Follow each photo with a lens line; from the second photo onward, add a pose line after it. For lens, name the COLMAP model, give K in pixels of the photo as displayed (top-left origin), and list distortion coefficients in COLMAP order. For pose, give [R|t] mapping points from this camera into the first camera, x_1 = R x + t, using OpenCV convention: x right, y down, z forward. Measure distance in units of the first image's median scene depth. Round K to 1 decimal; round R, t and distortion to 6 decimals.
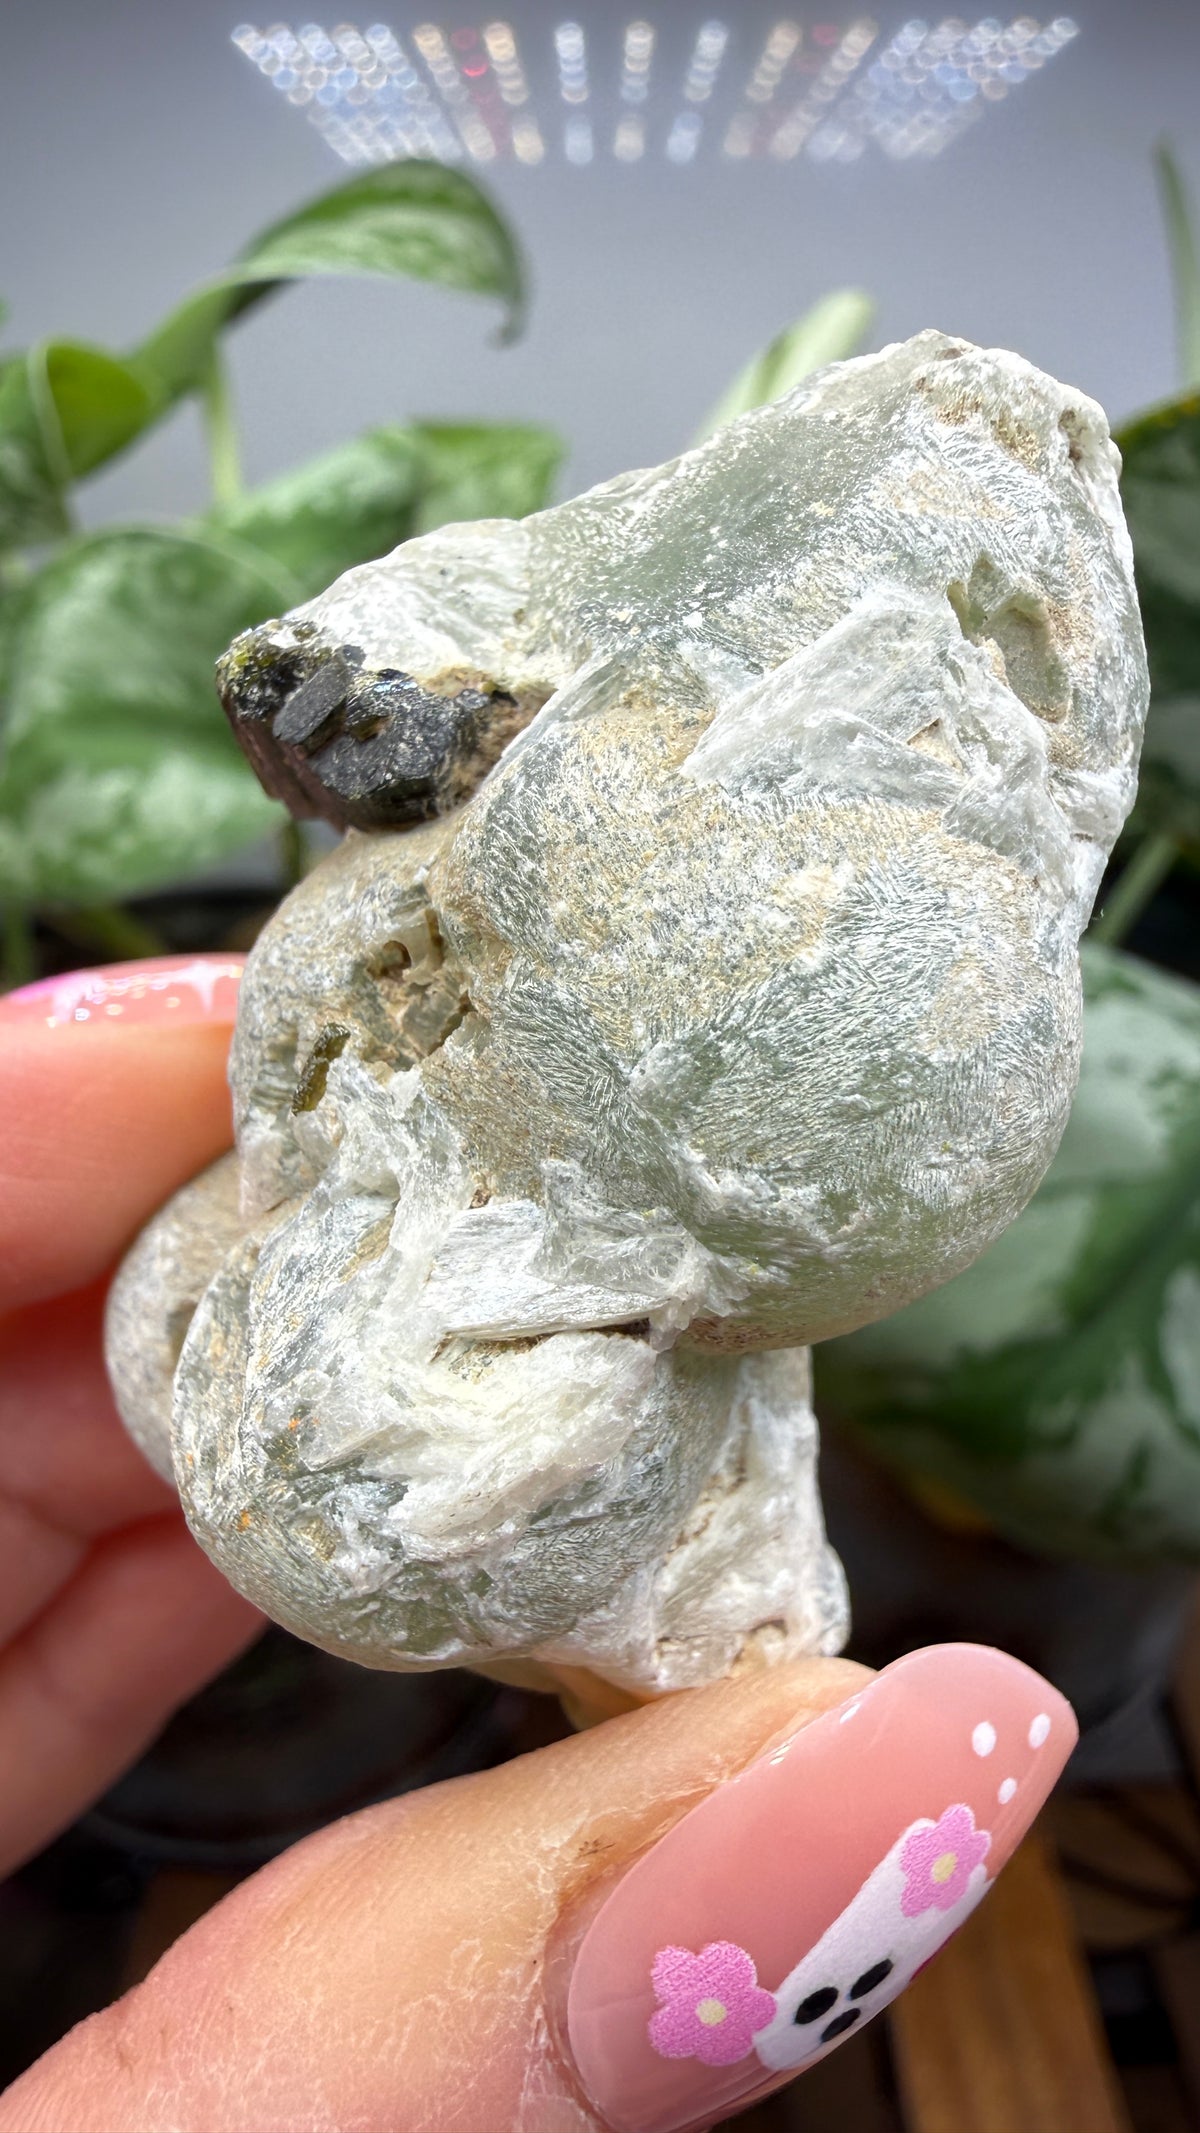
lens RADIAL K [[1576.8, 0, 595.7], [0, 1576.8, 1029.1], [0, 0, 1]] dist [0.018071, -0.028313]
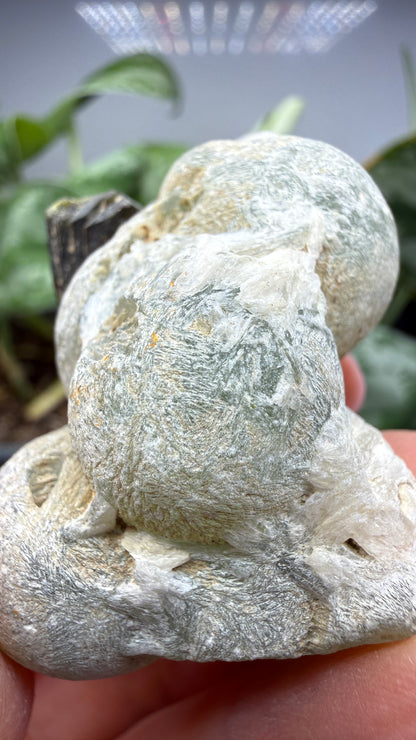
lens RADIAL K [[547.0, 0, 204.5], [0, 547.0, 357.8], [0, 0, 1]] dist [0.018071, -0.028313]
pose [[0.924180, -0.056546, 0.377749, -0.420598], [0.324329, 0.638550, -0.697900, 0.803639], [-0.201748, 0.767500, 0.608475, 0.654296]]
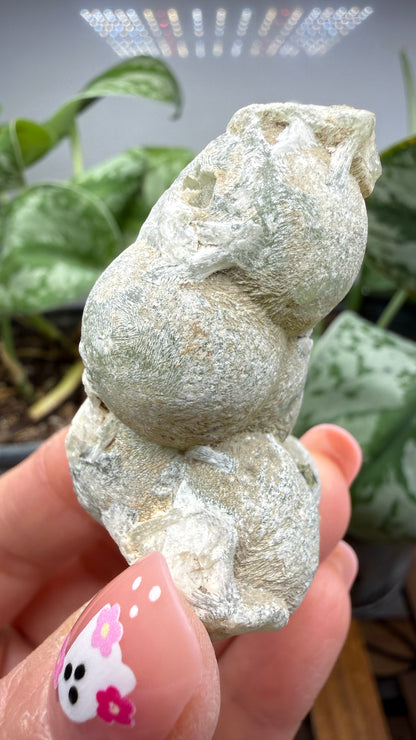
lens RADIAL K [[547.0, 0, 210.9], [0, 547.0, 358.3], [0, 0, 1]] dist [0.018071, -0.028313]
pose [[0.297322, -0.078032, -0.951583, 1.243891], [-0.320211, 0.930782, -0.176377, 0.232205], [0.899480, 0.357148, 0.251756, 0.888628]]
